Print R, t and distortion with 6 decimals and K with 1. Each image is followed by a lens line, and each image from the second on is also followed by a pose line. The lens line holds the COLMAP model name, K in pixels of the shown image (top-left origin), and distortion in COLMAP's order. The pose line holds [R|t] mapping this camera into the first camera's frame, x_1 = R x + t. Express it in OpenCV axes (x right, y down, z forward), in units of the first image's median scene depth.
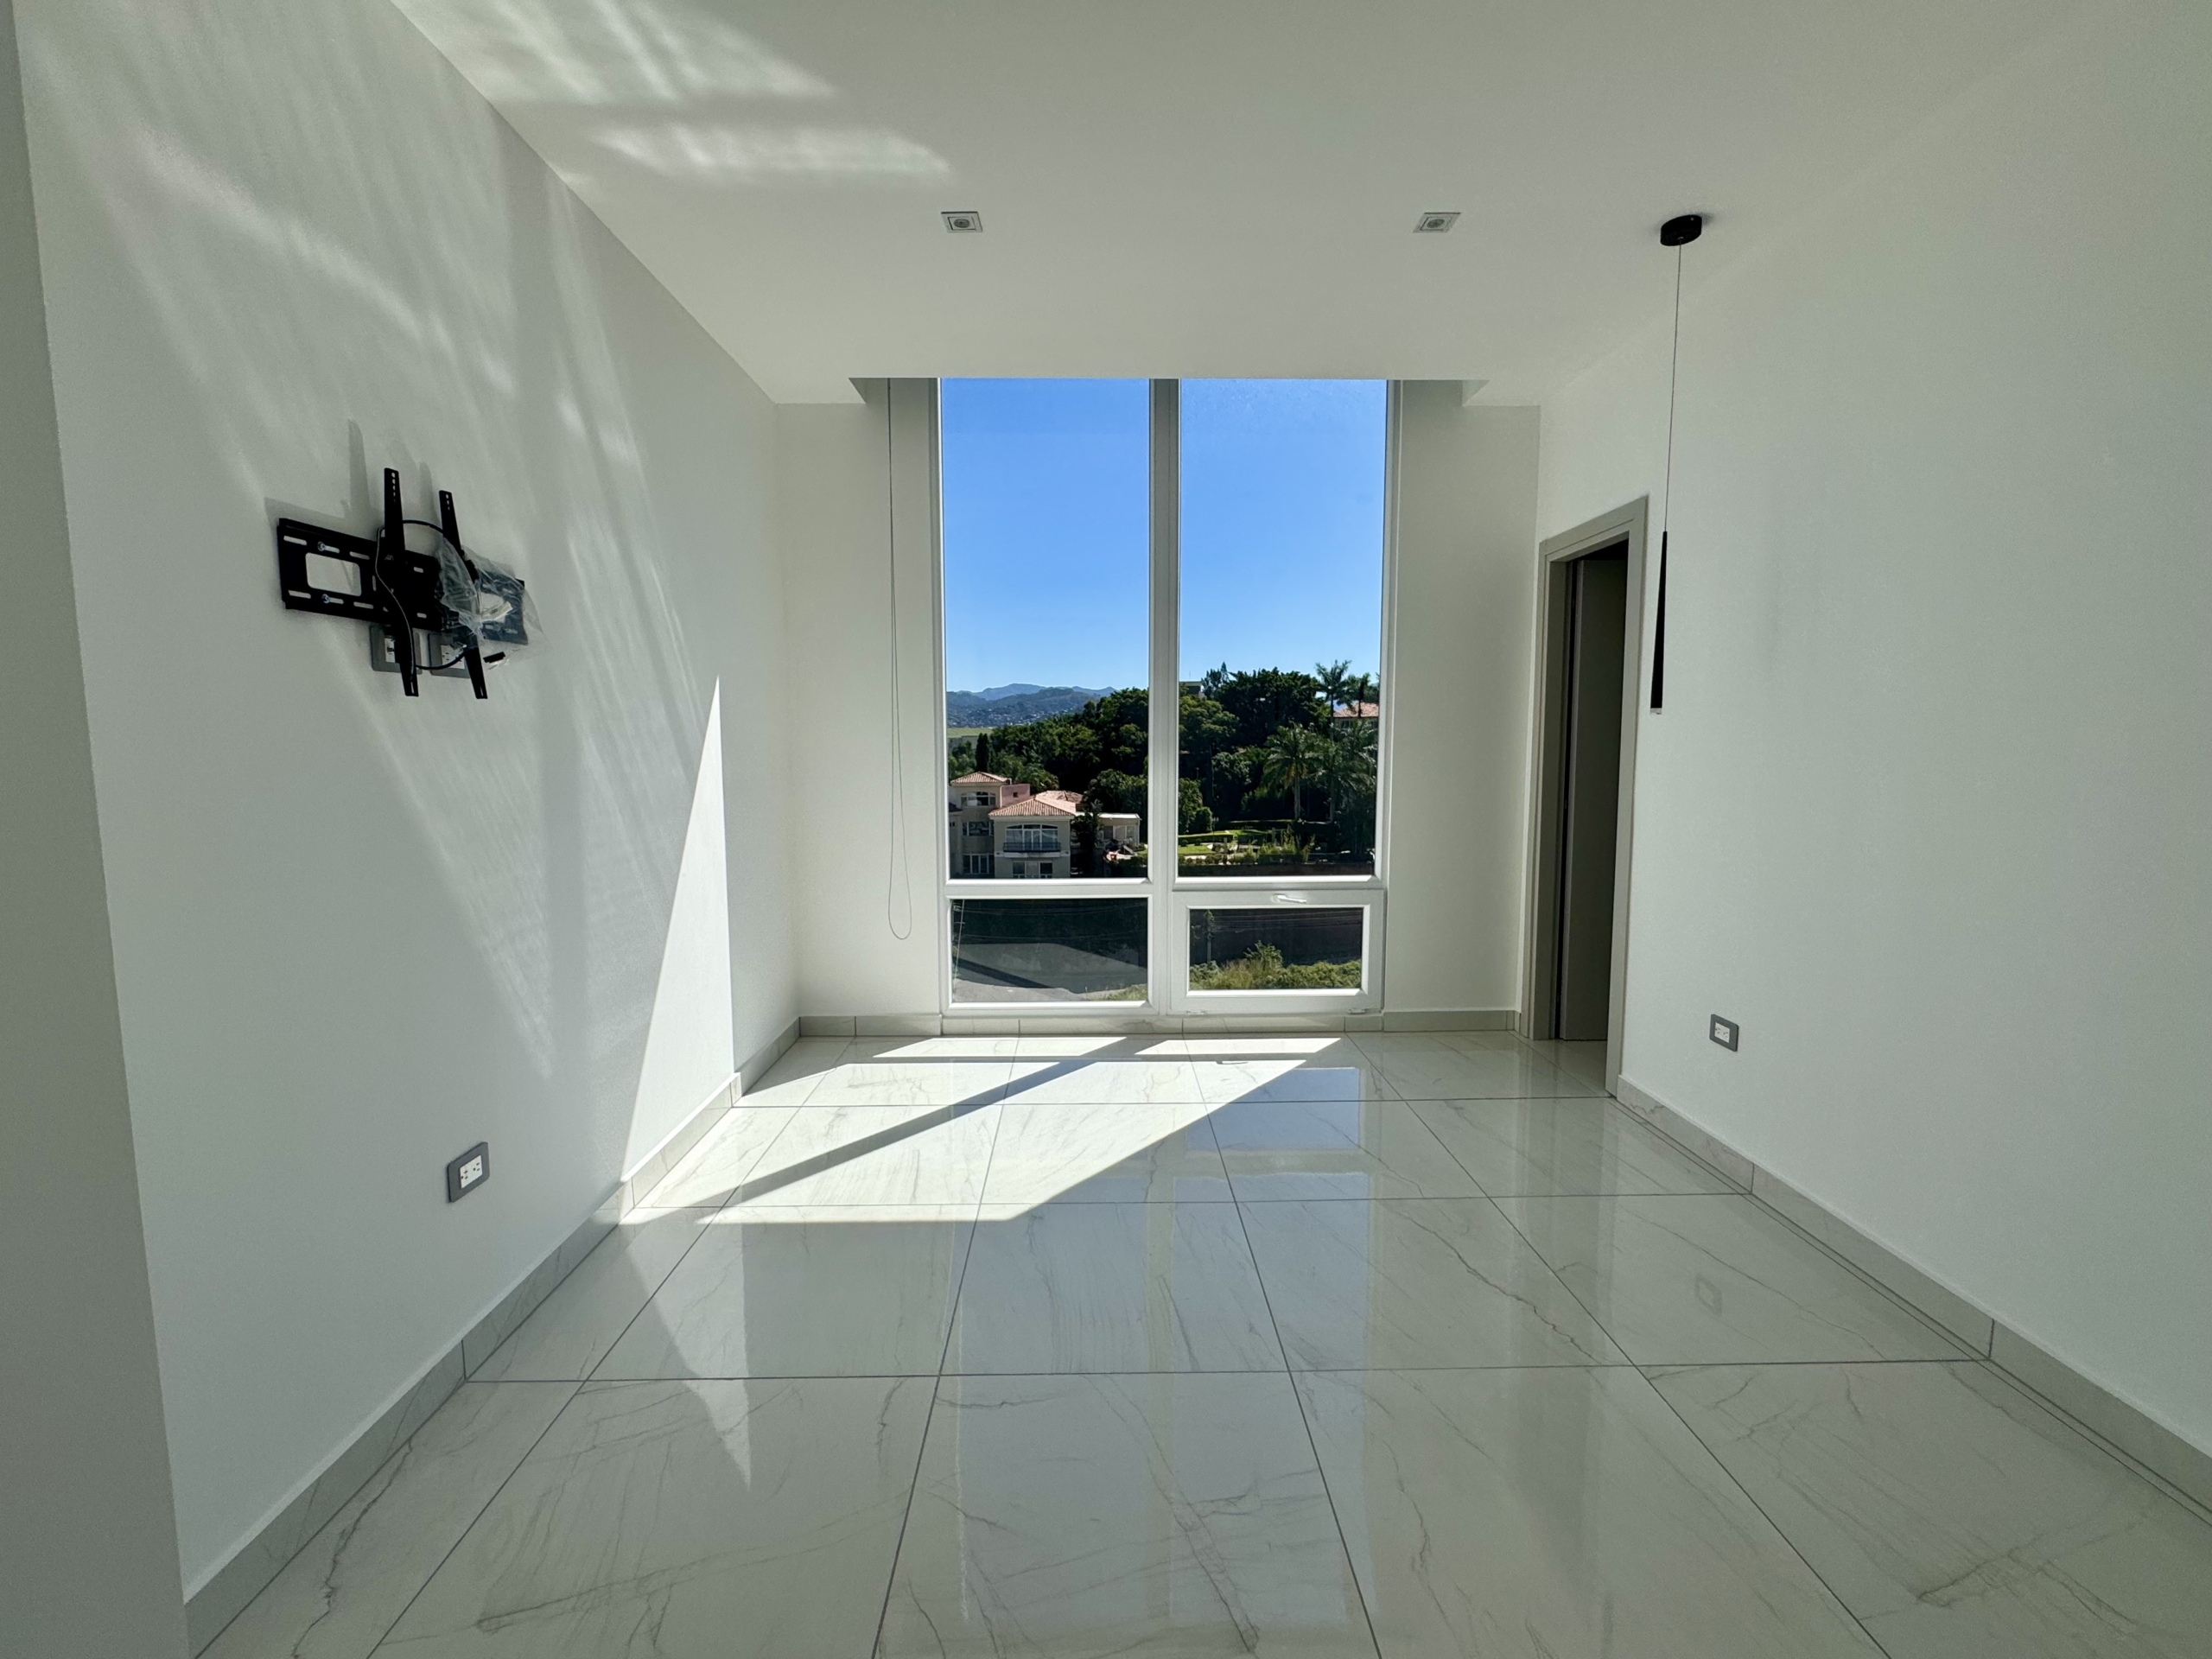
lens RADIAL K [[933.3, 0, 1106.6], [0, 933.3, 826.2], [0, 0, 1]] dist [0.000162, 0.000653]
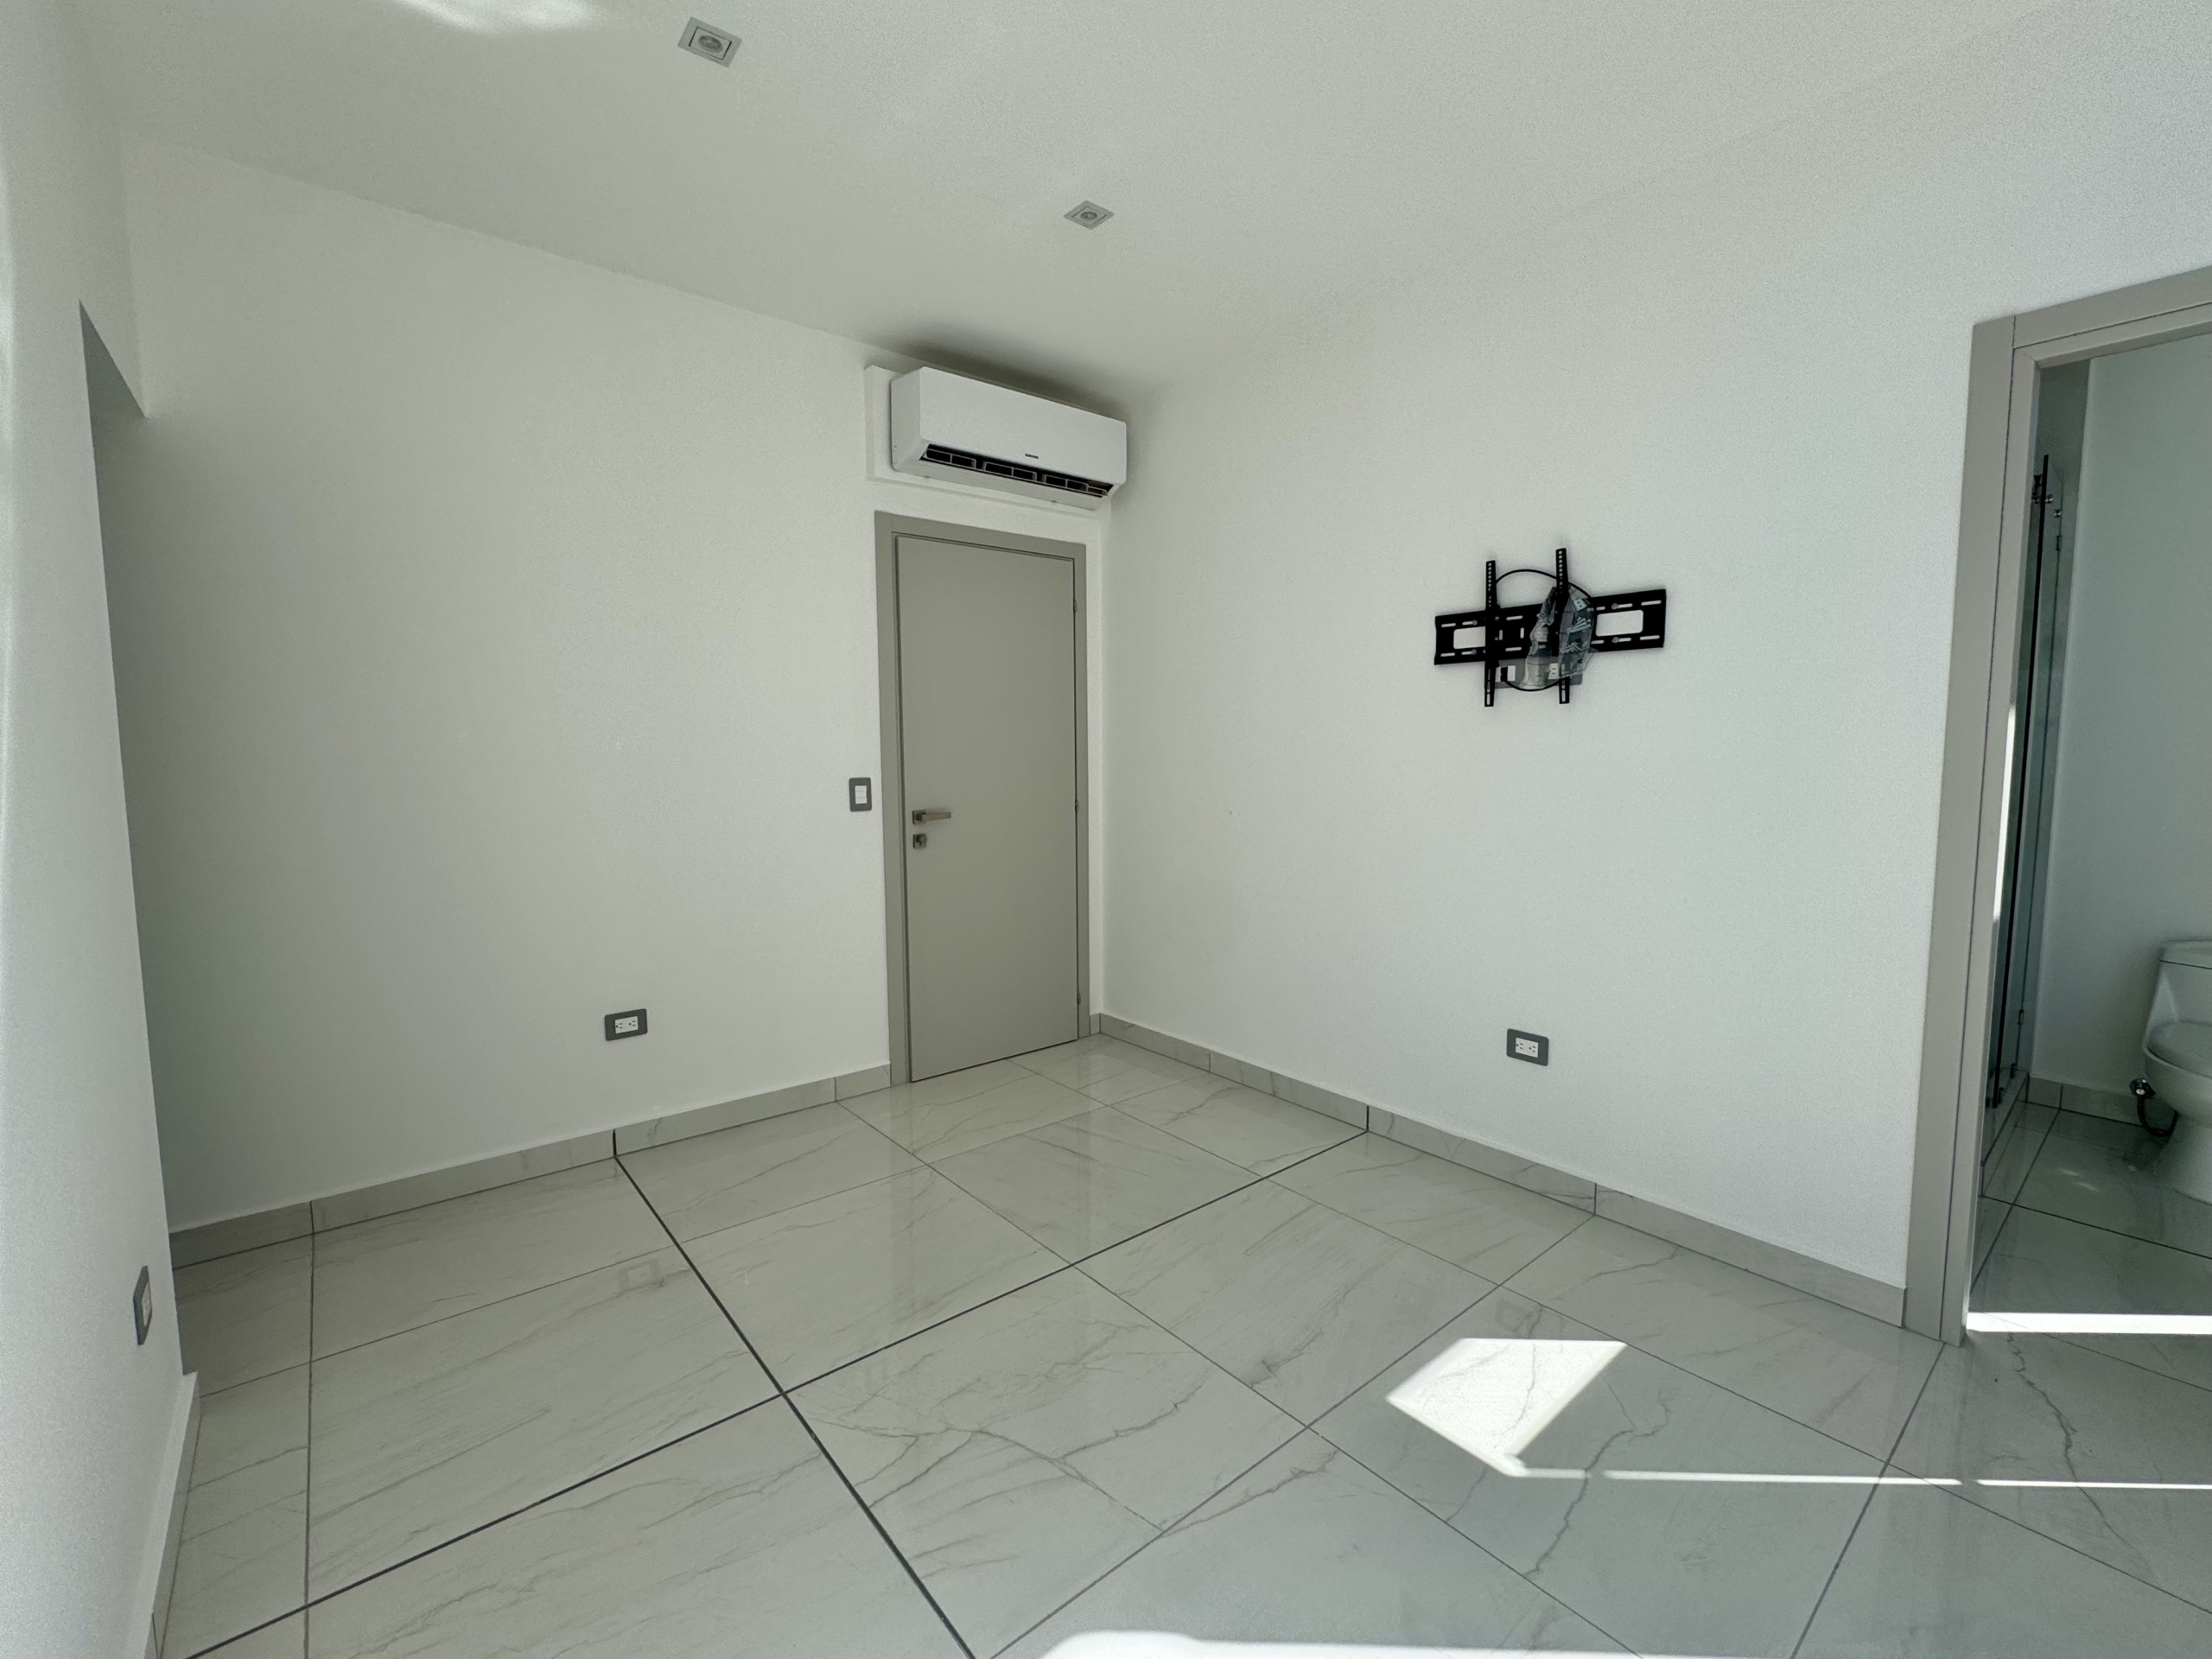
lens RADIAL K [[933.3, 0, 1089.7], [0, 933.3, 828.7], [0, 0, 1]] dist [0.000162, 0.000653]
pose [[-0.785126, 0.071786, -0.615161, 0.672915], [-0.045018, 0.984018, 0.172286, -0.161922], [0.617698, 0.162959, -0.769346, 1.660661]]
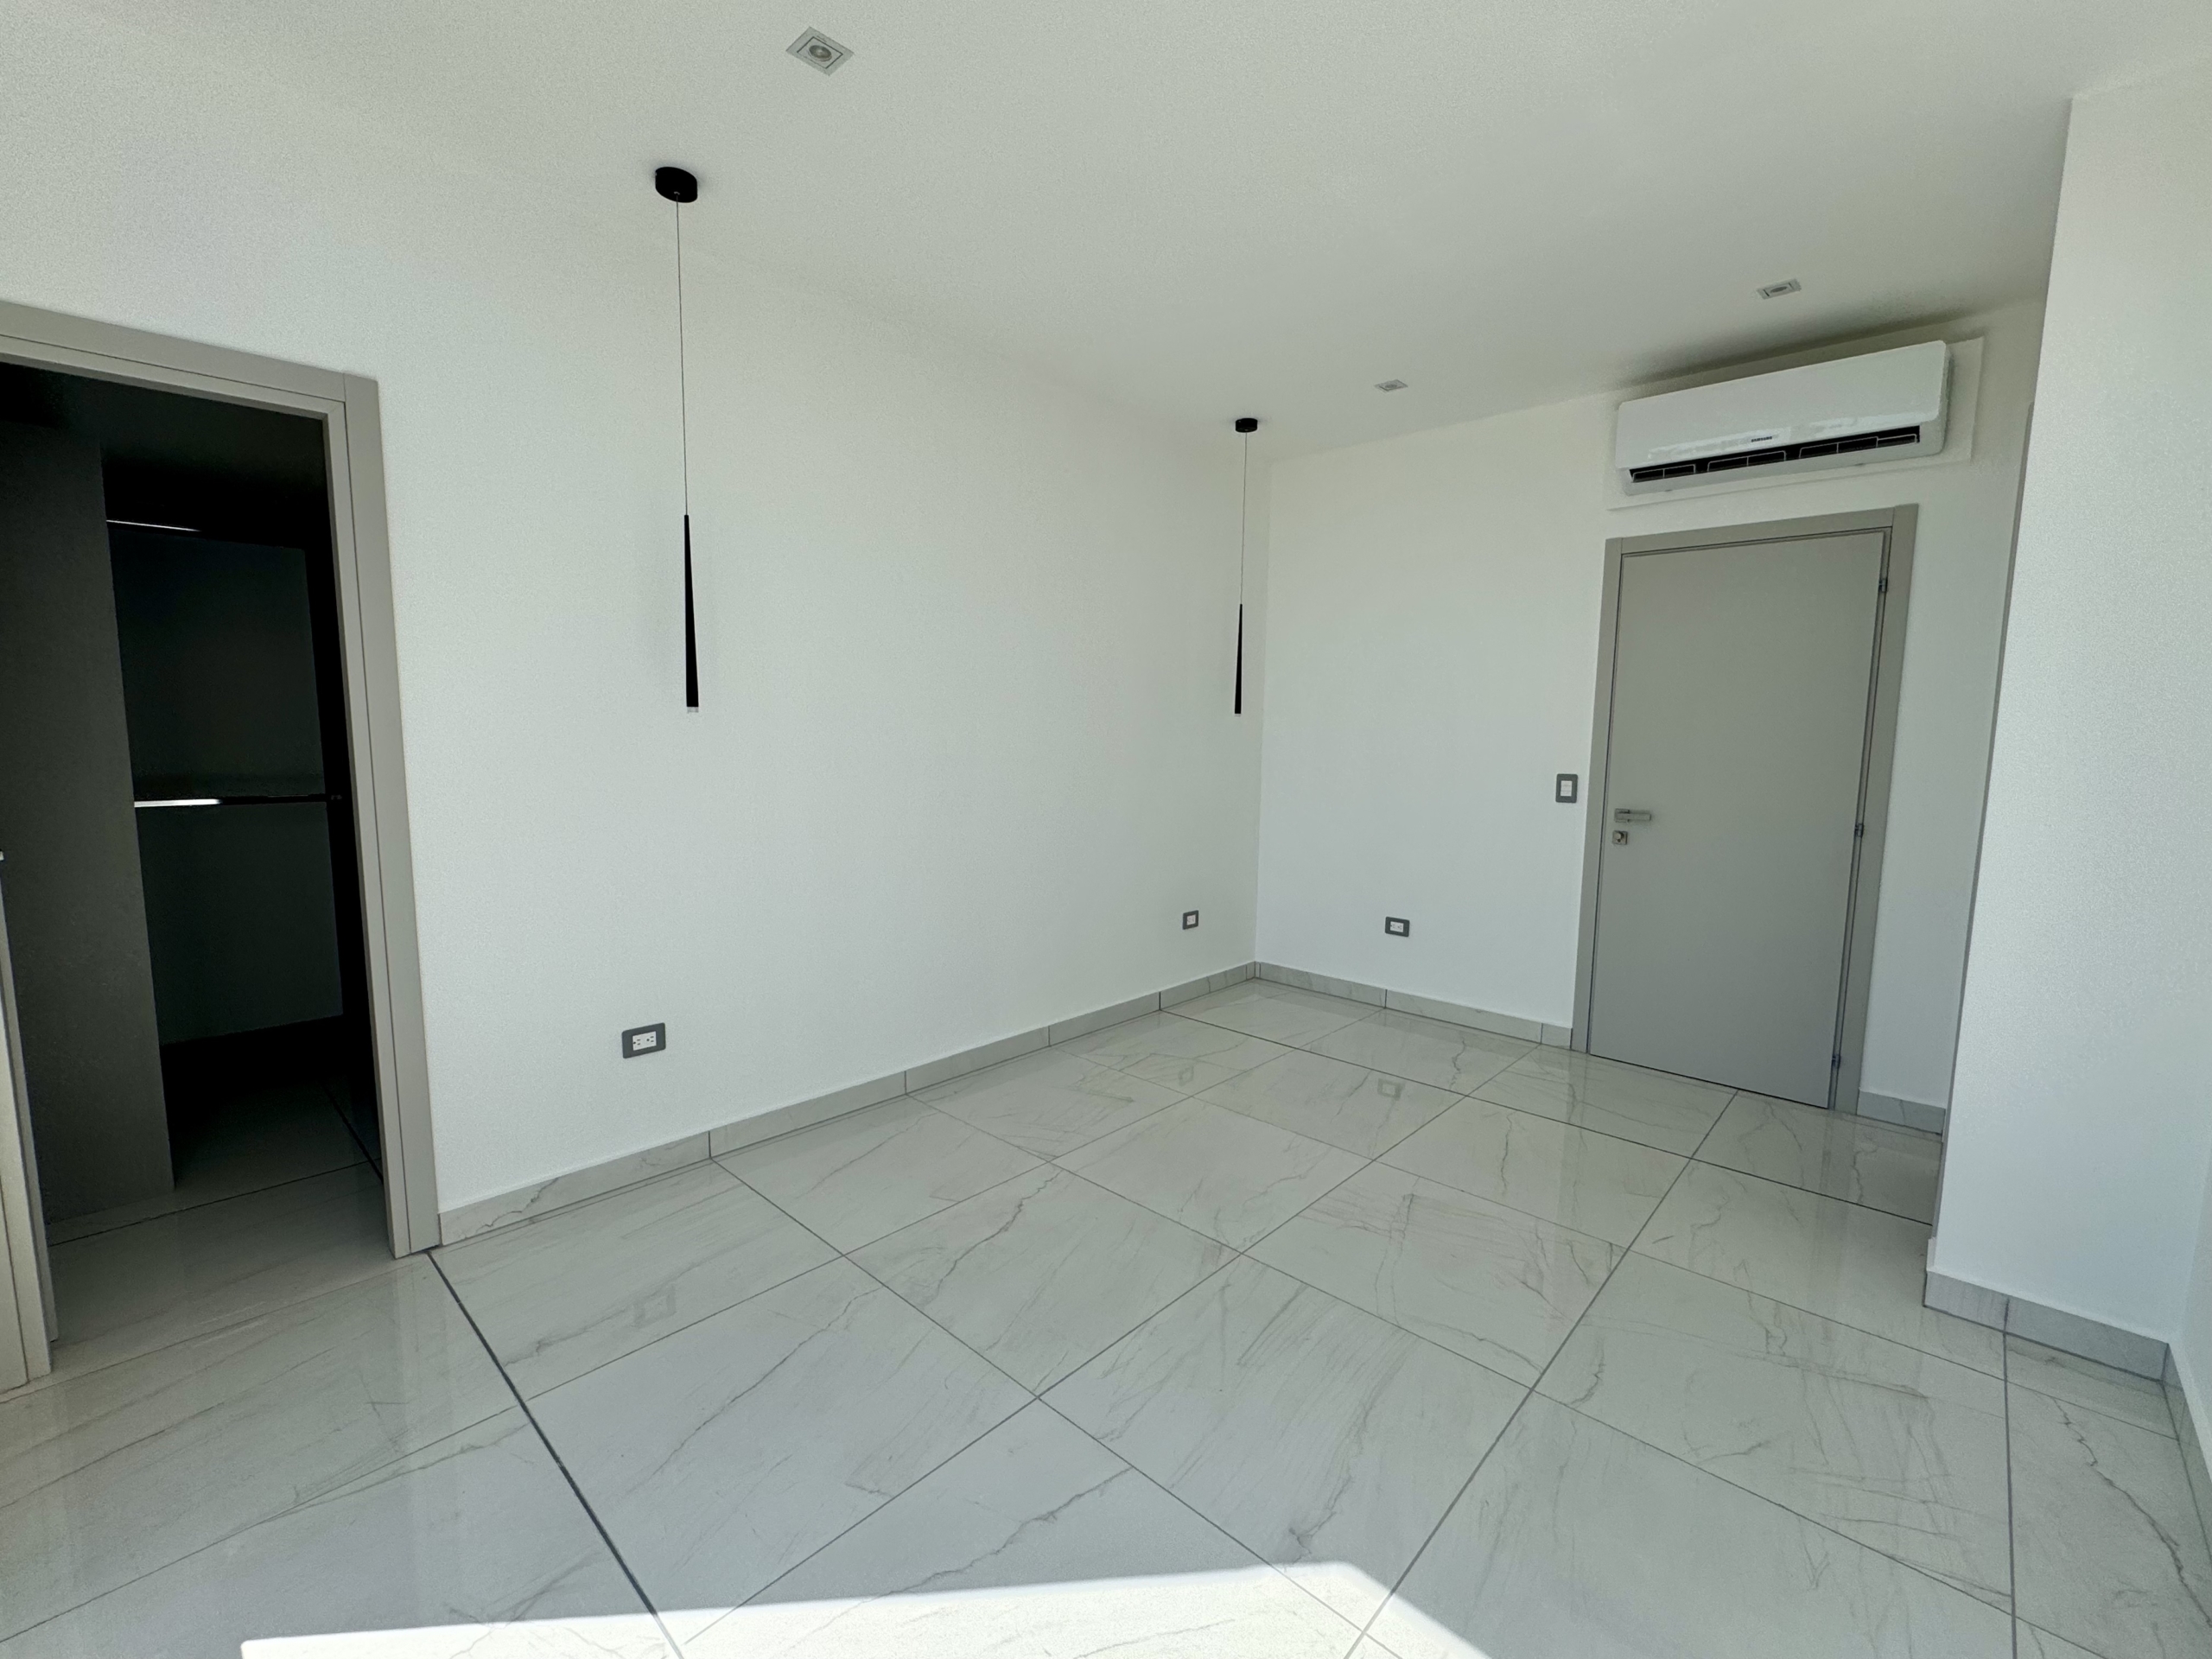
lens RADIAL K [[933.3, 0, 1109.4], [0, 933.3, 820.8], [0, 0, 1]] dist [0.000162, 0.000653]
pose [[-0.716619, -0.078862, 0.692993, -0.541755], [0.056870, 0.983672, 0.170750, -0.225988], [-0.695143, 0.161773, -0.700433, 2.082196]]
